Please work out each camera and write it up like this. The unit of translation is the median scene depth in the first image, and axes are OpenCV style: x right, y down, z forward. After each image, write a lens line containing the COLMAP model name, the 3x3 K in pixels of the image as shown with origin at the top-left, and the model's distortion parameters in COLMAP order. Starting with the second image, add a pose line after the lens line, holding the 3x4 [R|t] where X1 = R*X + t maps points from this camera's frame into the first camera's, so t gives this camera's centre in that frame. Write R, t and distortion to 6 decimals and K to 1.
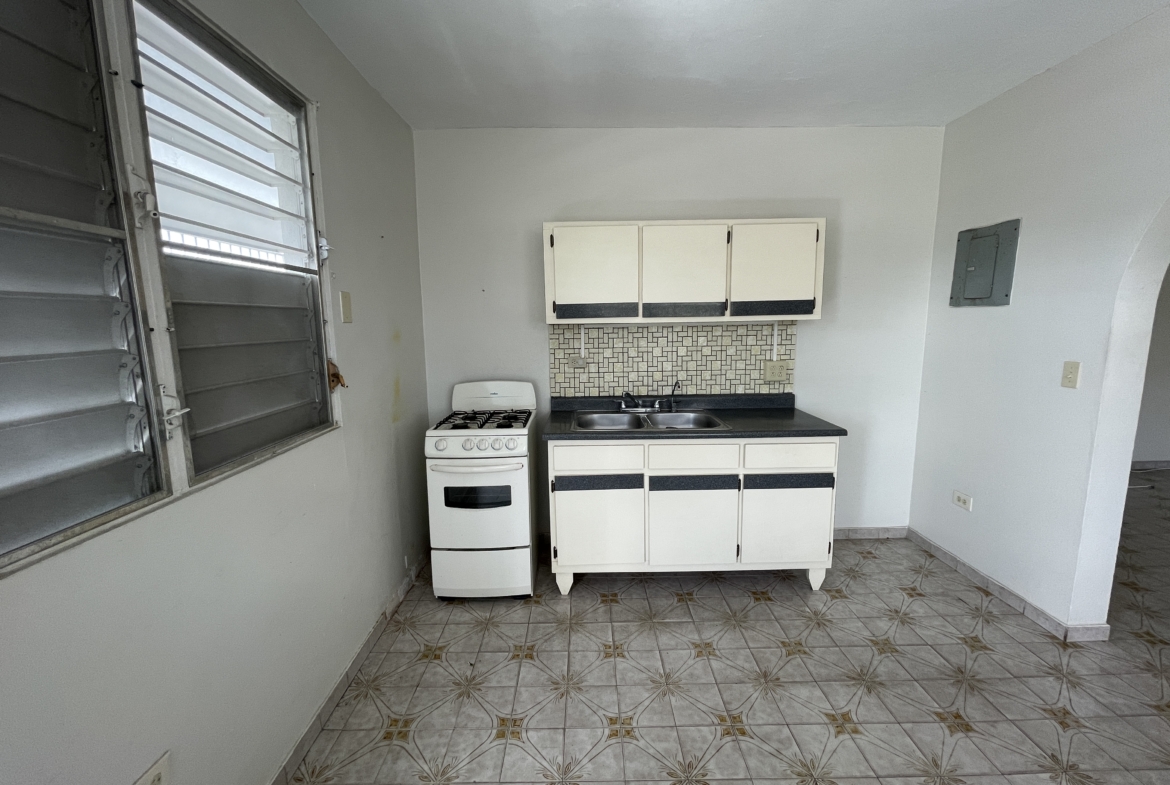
lens RADIAL K [[474.7, 0, 588.7], [0, 474.7, 388.3], [0, 0, 1]] dist [-0.017234, 0.013535]
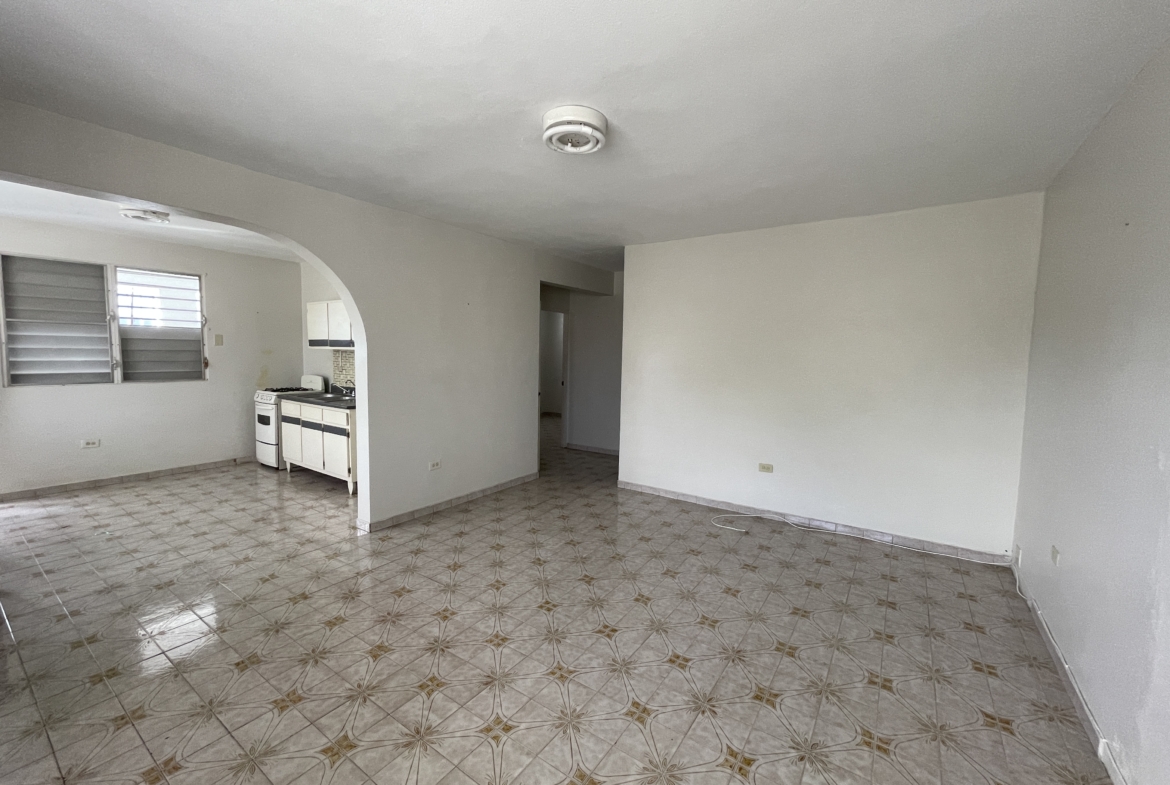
lens RADIAL K [[474.7, 0, 588.7], [0, 474.7, 388.3], [0, 0, 1]] dist [-0.017234, 0.013535]
pose [[0.817120, 0.076013, -0.571434, 3.114882], [-0.110669, 0.993515, -0.026092, -0.058235], [0.565745, 0.084560, 0.820233, -0.044622]]
